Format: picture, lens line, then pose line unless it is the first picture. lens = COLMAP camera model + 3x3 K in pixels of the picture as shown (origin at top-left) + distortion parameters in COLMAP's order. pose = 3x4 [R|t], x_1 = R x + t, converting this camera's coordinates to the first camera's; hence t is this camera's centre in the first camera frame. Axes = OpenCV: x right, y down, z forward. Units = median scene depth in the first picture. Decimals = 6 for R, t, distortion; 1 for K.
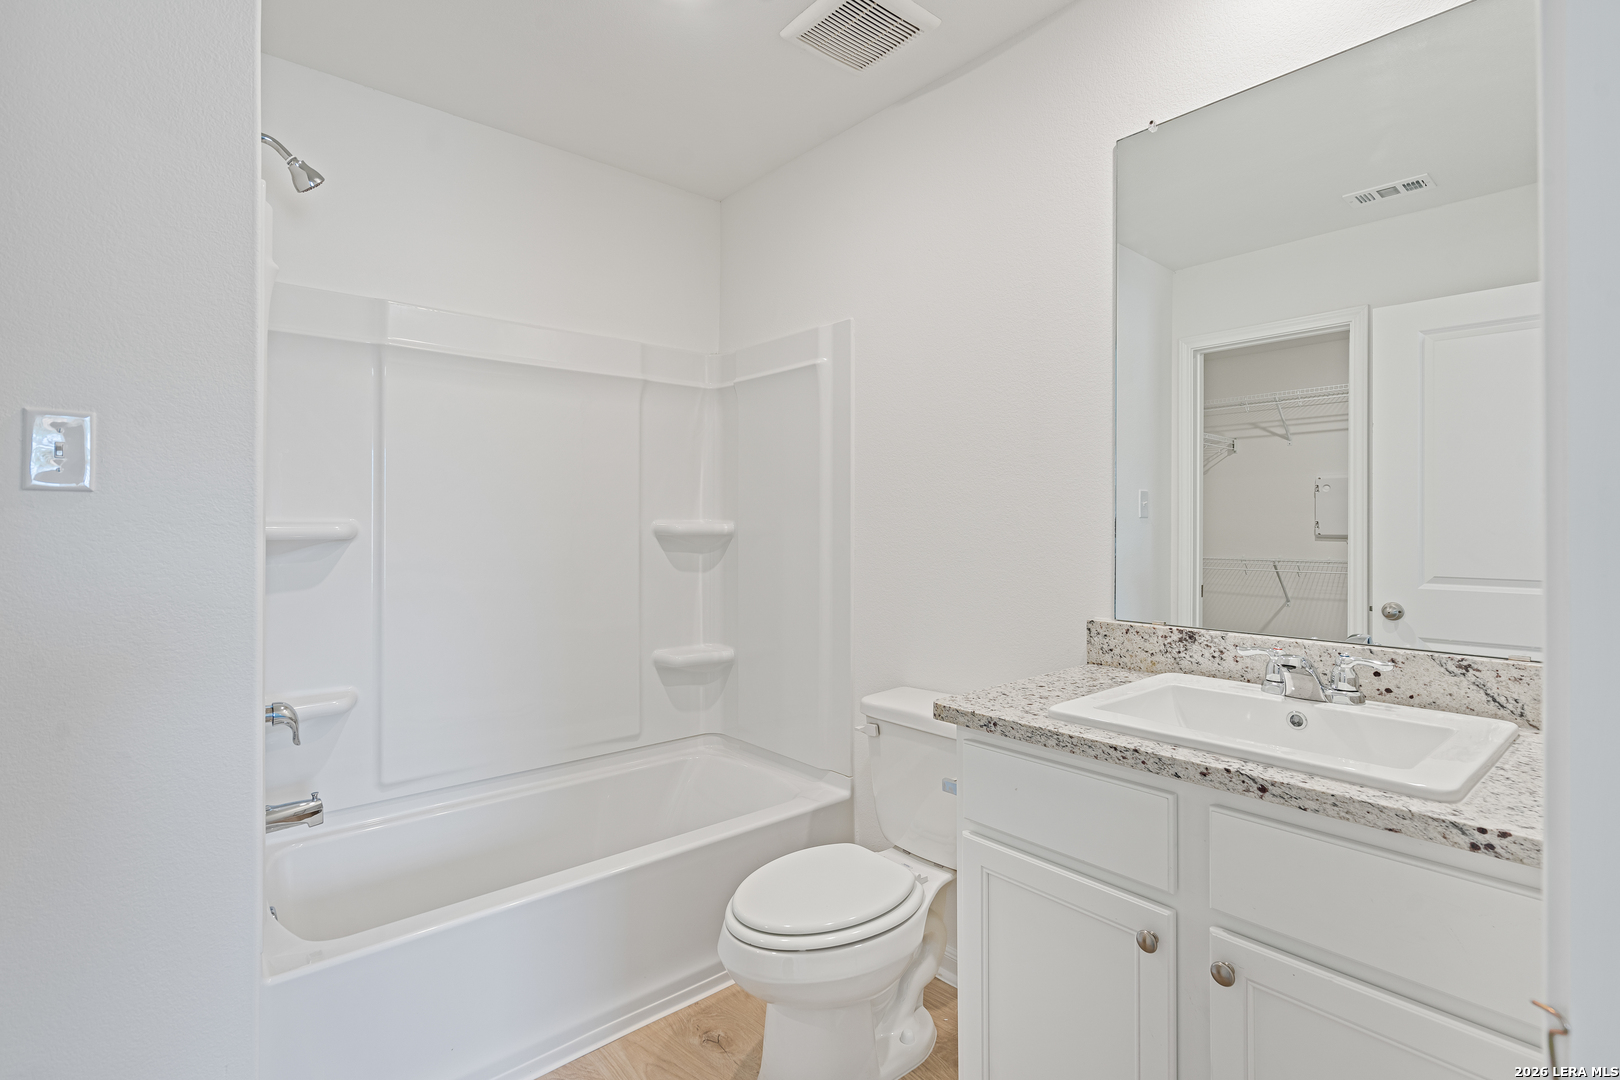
lens RADIAL K [[774.2, 0, 811.7], [0, 774.2, 530.4], [0, 0, 1]] dist [-0.000136, 0.000622]
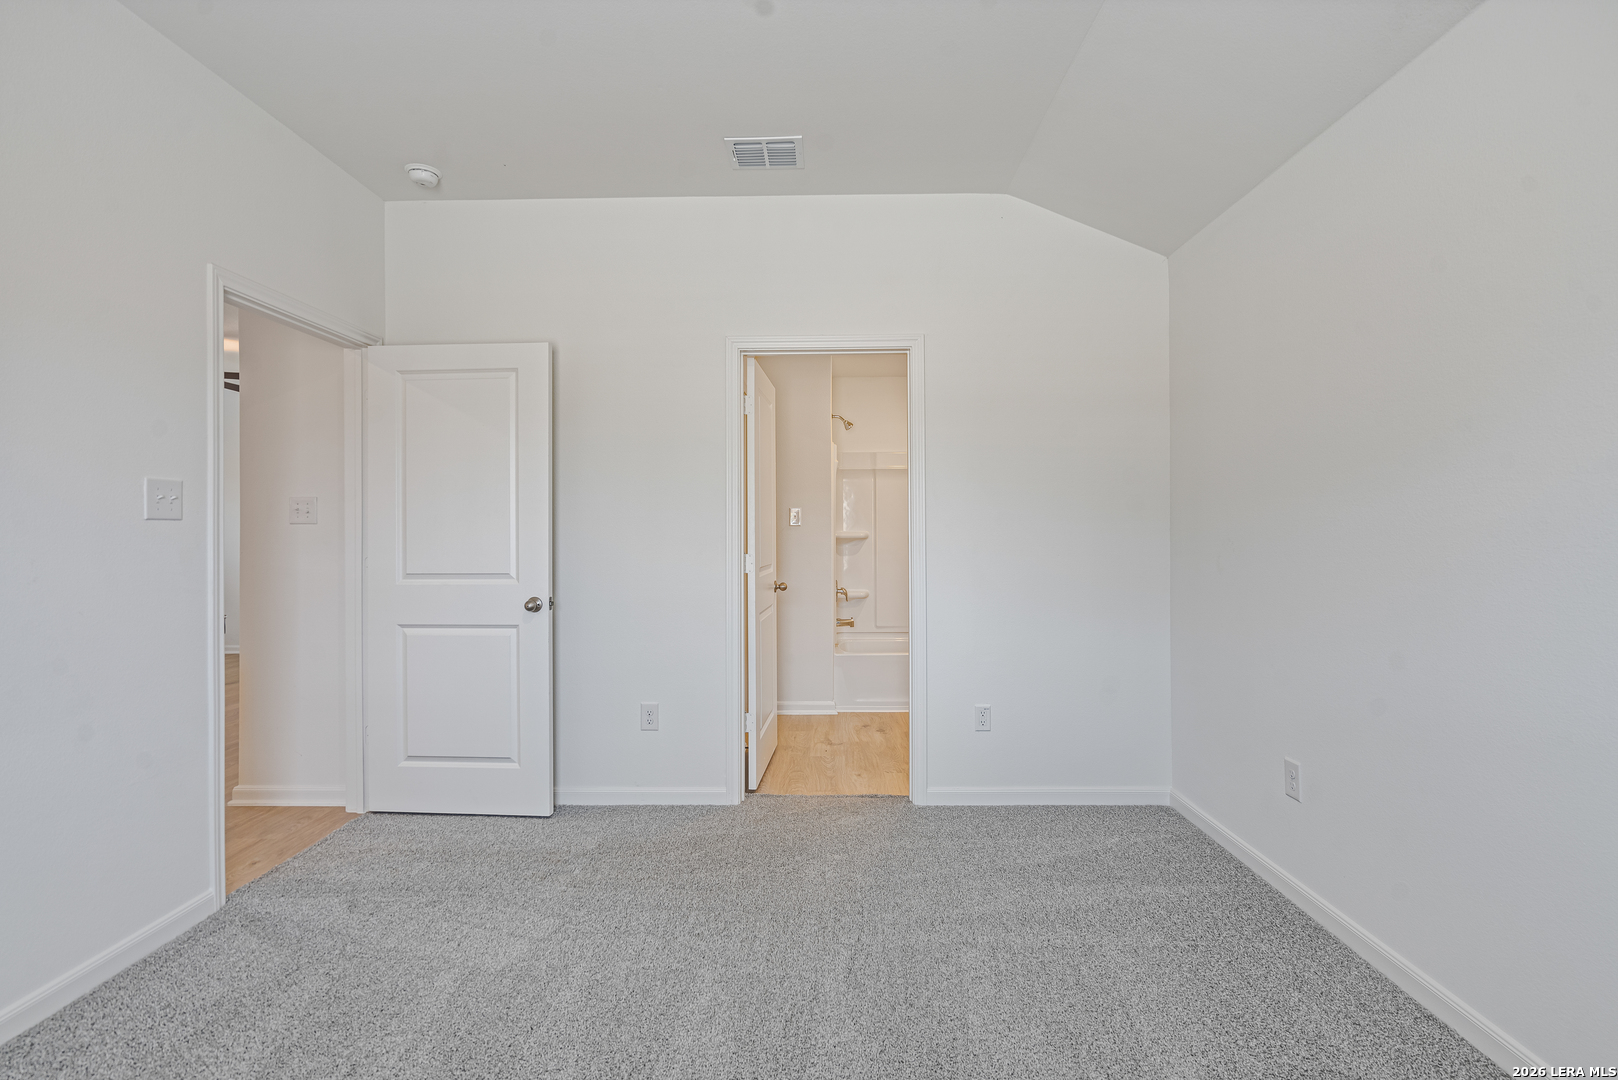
lens RADIAL K [[742.5, 0, 809.5], [0, 742.5, 548.1], [0, 0, 1]] dist [-0.000725, 0.000266]
pose [[0.744334, 0.006776, -0.667773, 1.426186], [0.001621, 0.999927, 0.011952, 0.020112], [0.667805, -0.009979, 0.744269, -1.562100]]
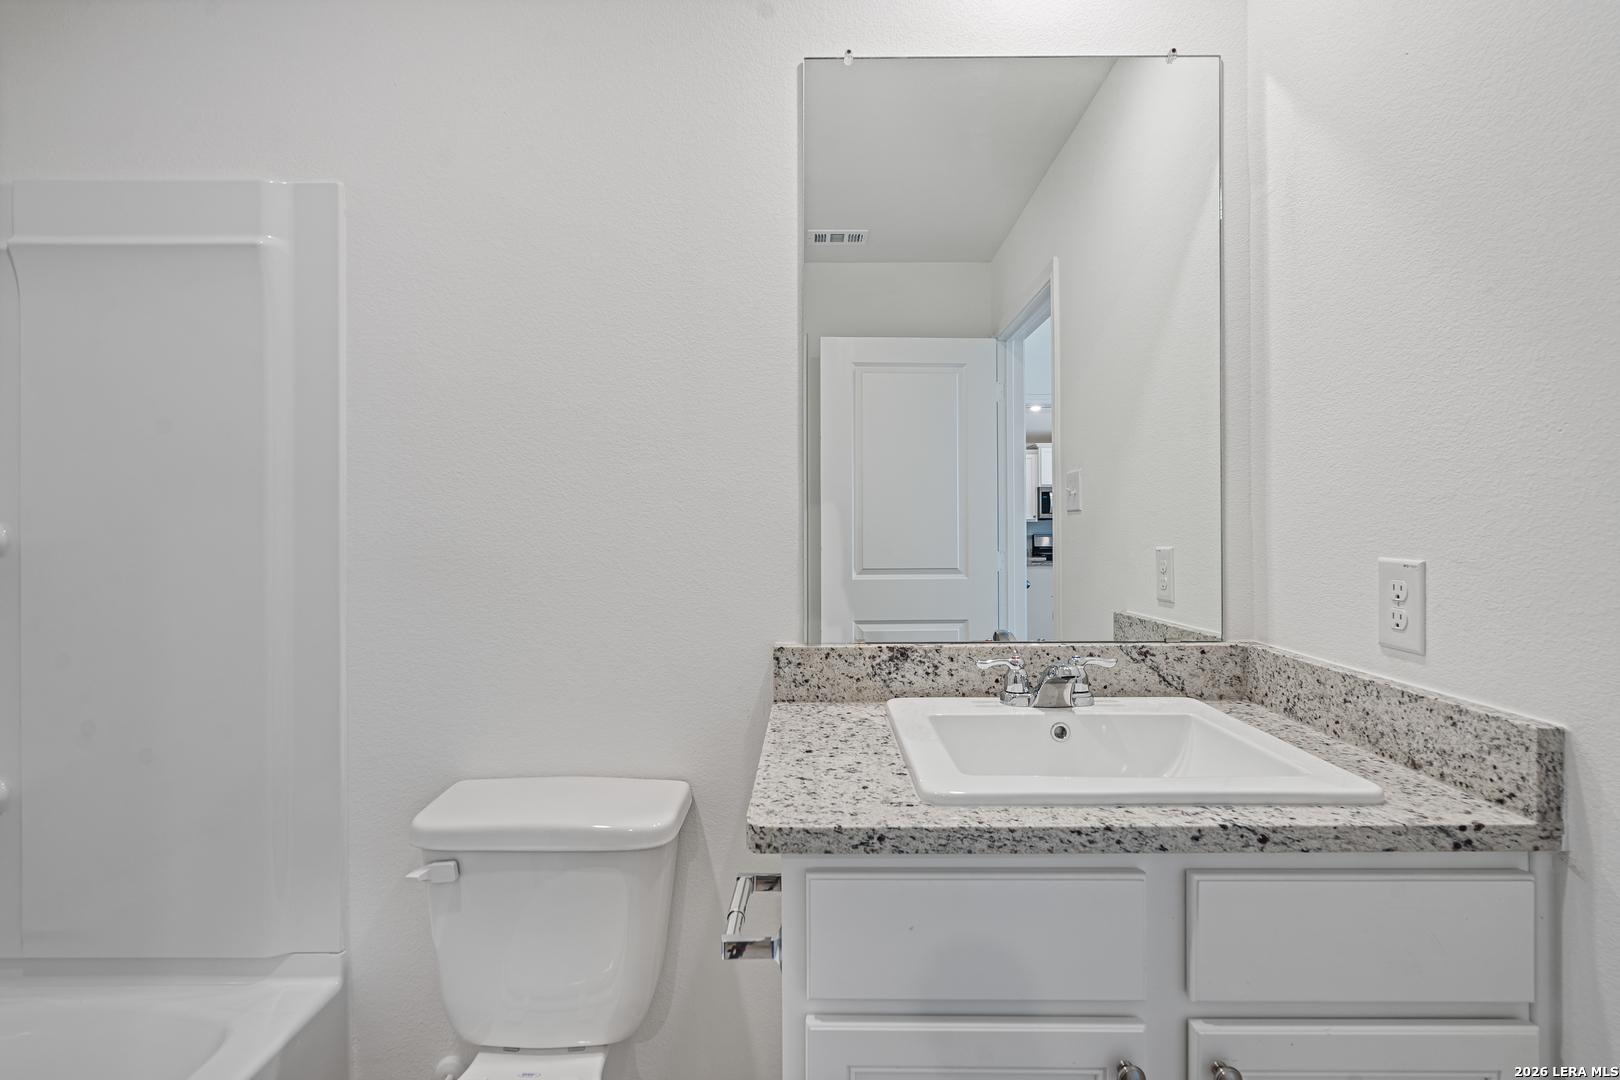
lens RADIAL K [[747.4, 0, 806.9], [0, 747.4, 528.6], [0, 0, 1]] dist [-0.001871, 0.000545]
pose [[0.655171, -0.006434, 0.755453, -0.221334], [0.010569, 0.999944, -0.000650, -0.005217], [-0.755406, 0.008410, 0.655203, 0.525703]]
